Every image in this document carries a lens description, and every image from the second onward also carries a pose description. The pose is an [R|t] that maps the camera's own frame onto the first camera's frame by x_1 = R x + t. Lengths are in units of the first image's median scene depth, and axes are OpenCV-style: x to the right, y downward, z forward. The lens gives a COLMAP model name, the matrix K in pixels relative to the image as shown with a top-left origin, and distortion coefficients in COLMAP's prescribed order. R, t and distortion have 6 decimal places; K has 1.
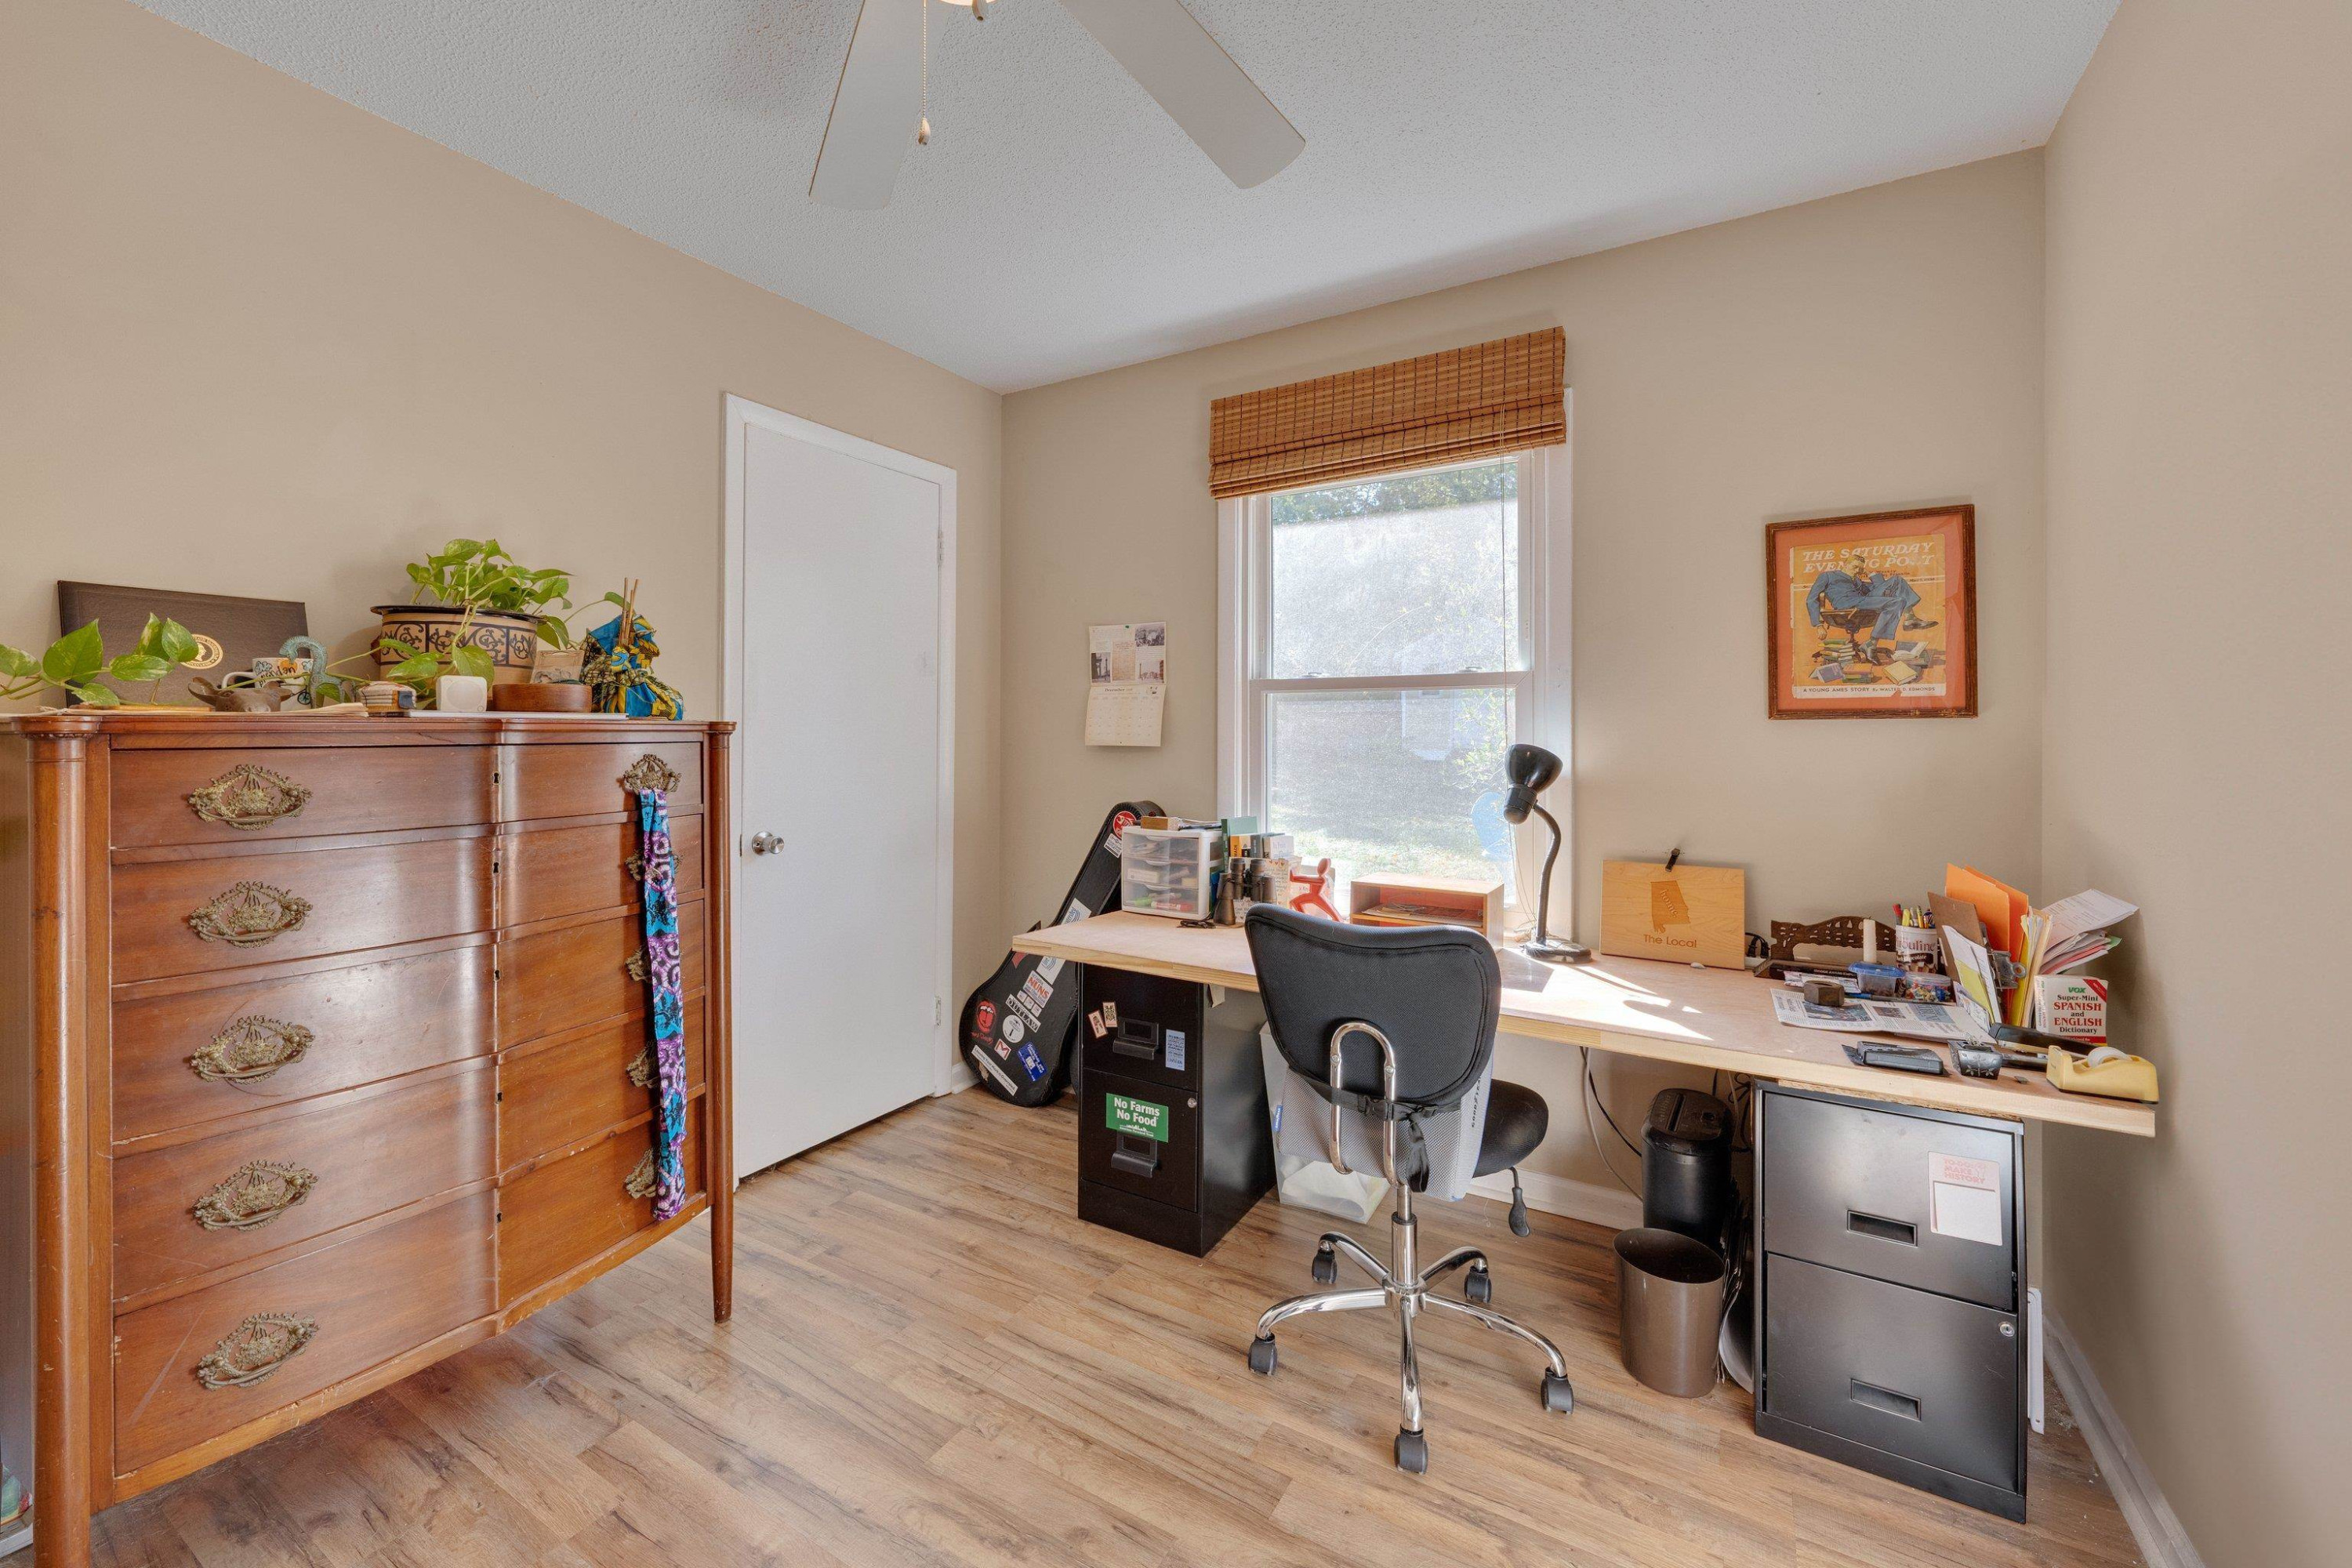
lens RADIAL K [[994.6, 0, 1161.4], [0, 994.6, 728.7], [0, 0, 1]] dist [-0.006095, -0.000573]
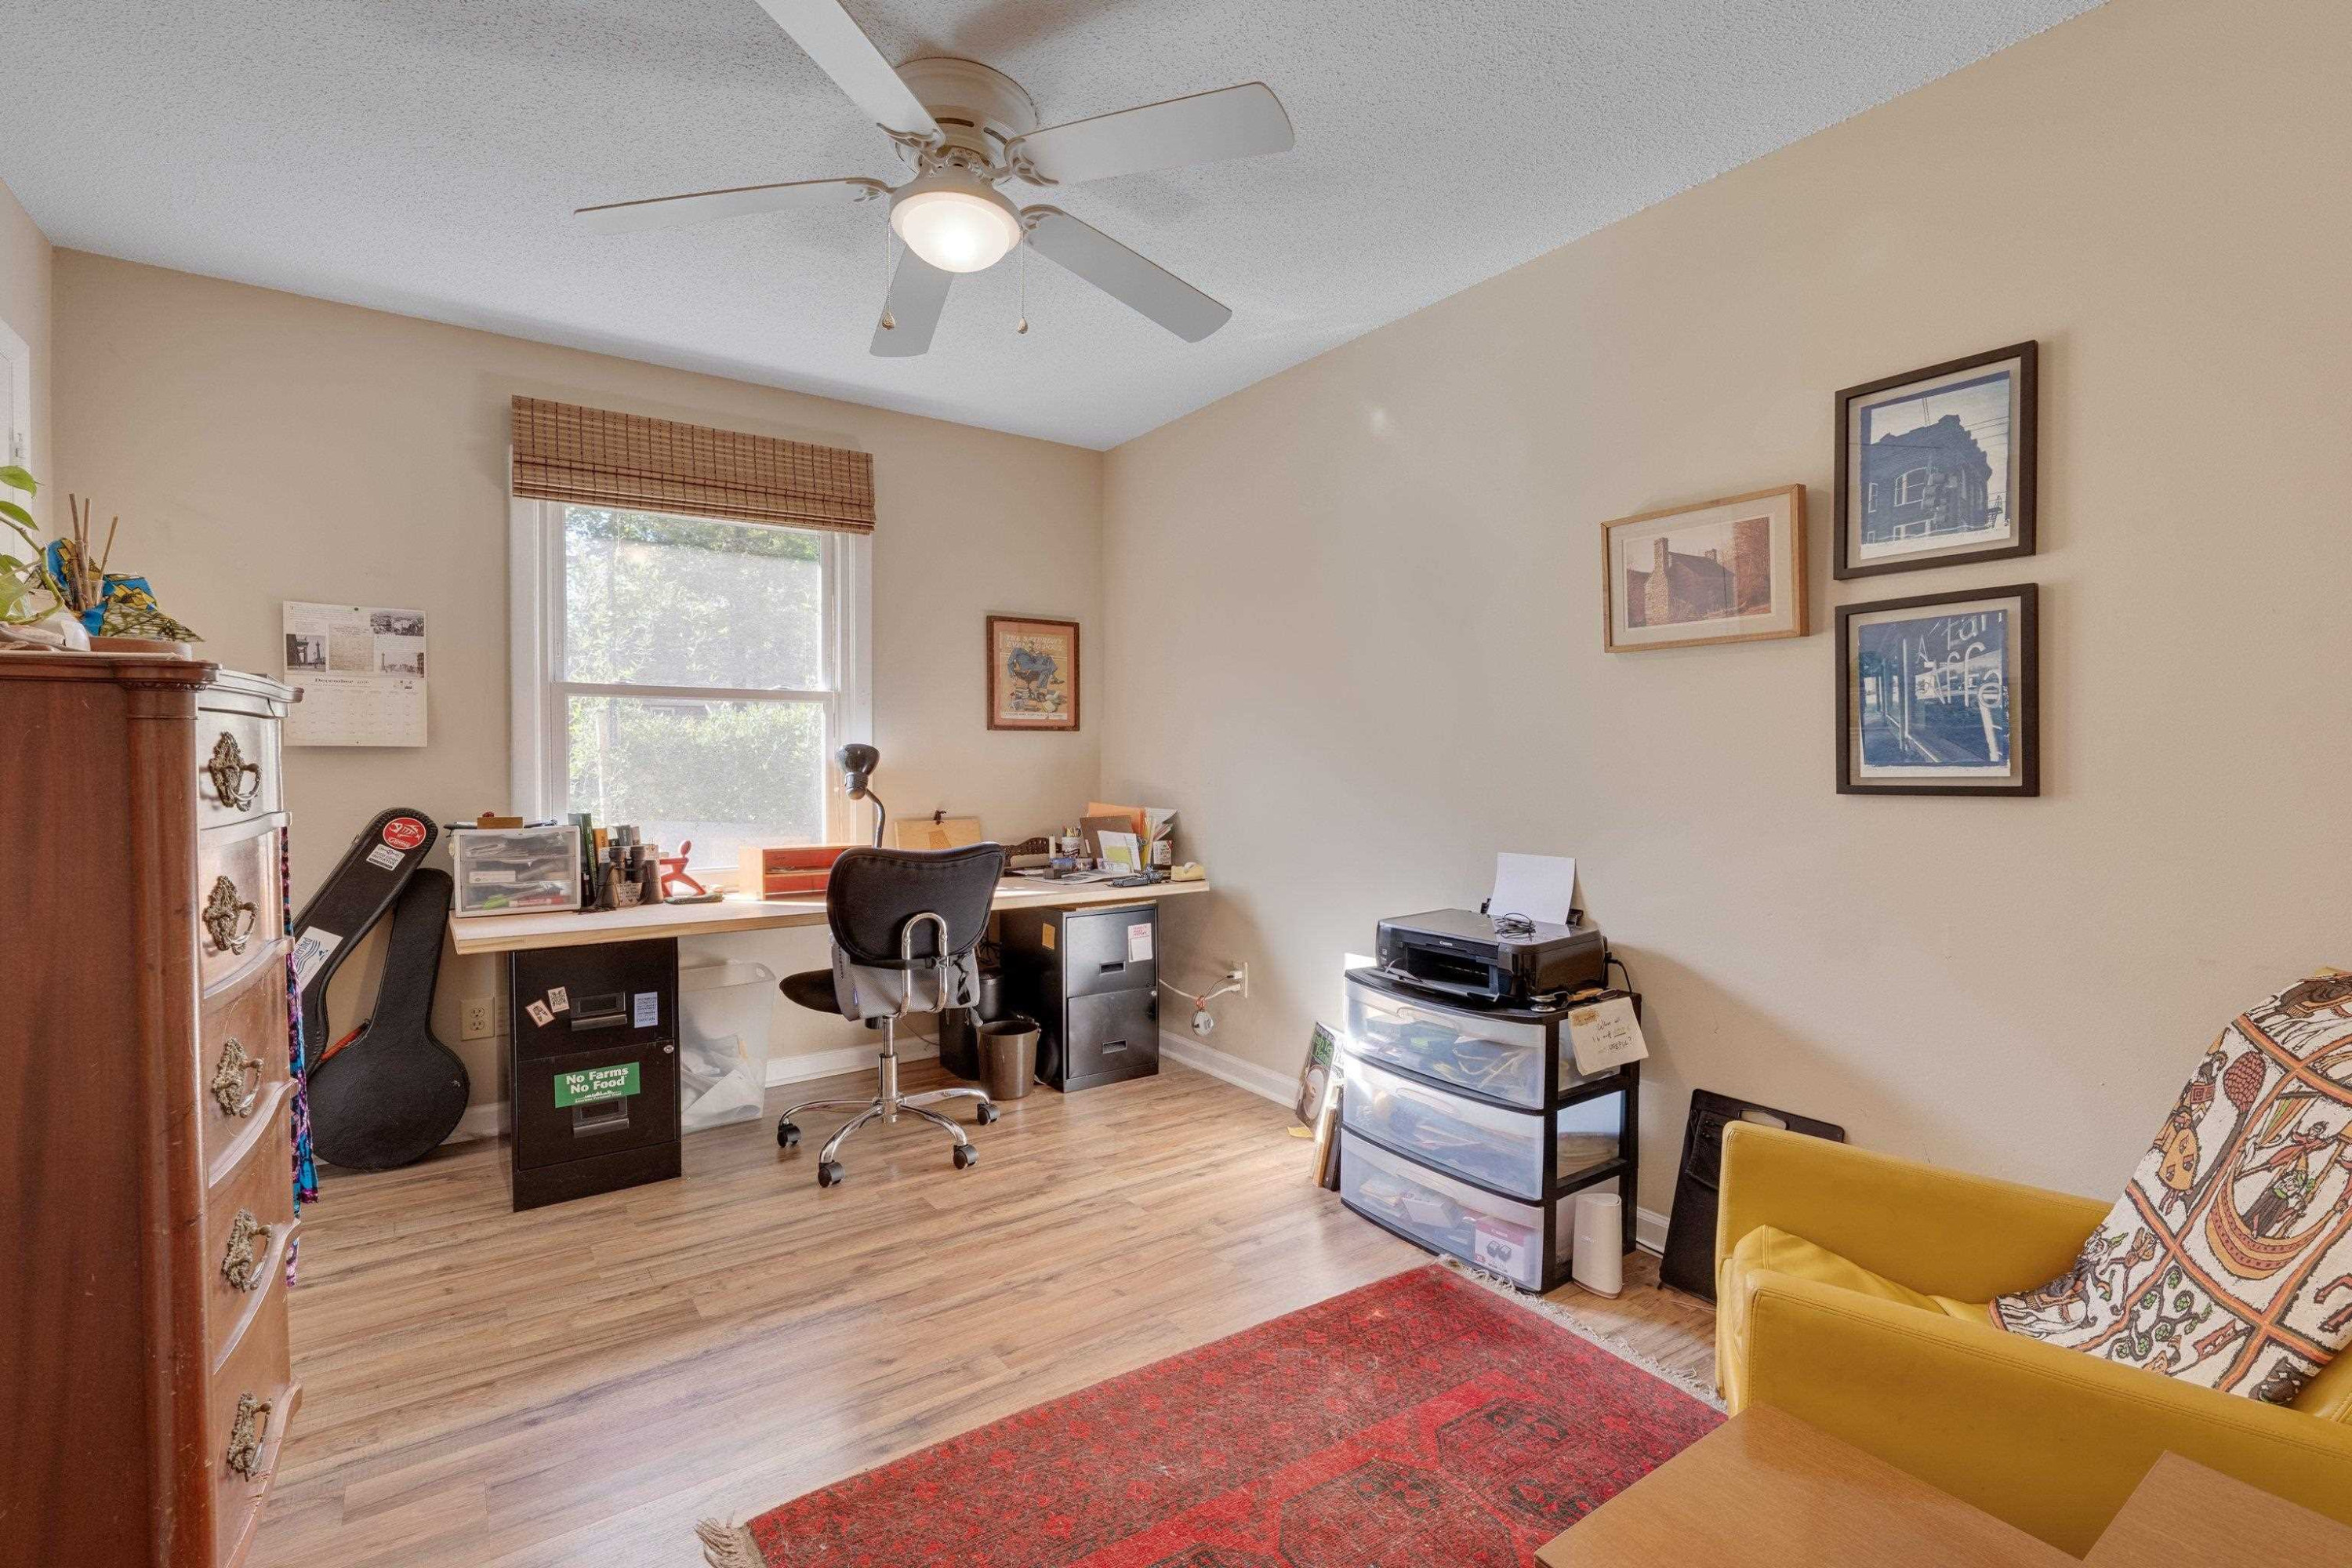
lens RADIAL K [[1027.8, 0, 1172.9], [0, 1027.8, 775.2], [0, 0, 1]] dist [-0.001444, -0.000200]
pose [[0.429221, -0.016018, 0.903057, -0.766981], [-0.007950, 0.999737, 0.021511, 0.024780], [-0.903164, -0.016413, 0.428981, -0.041424]]
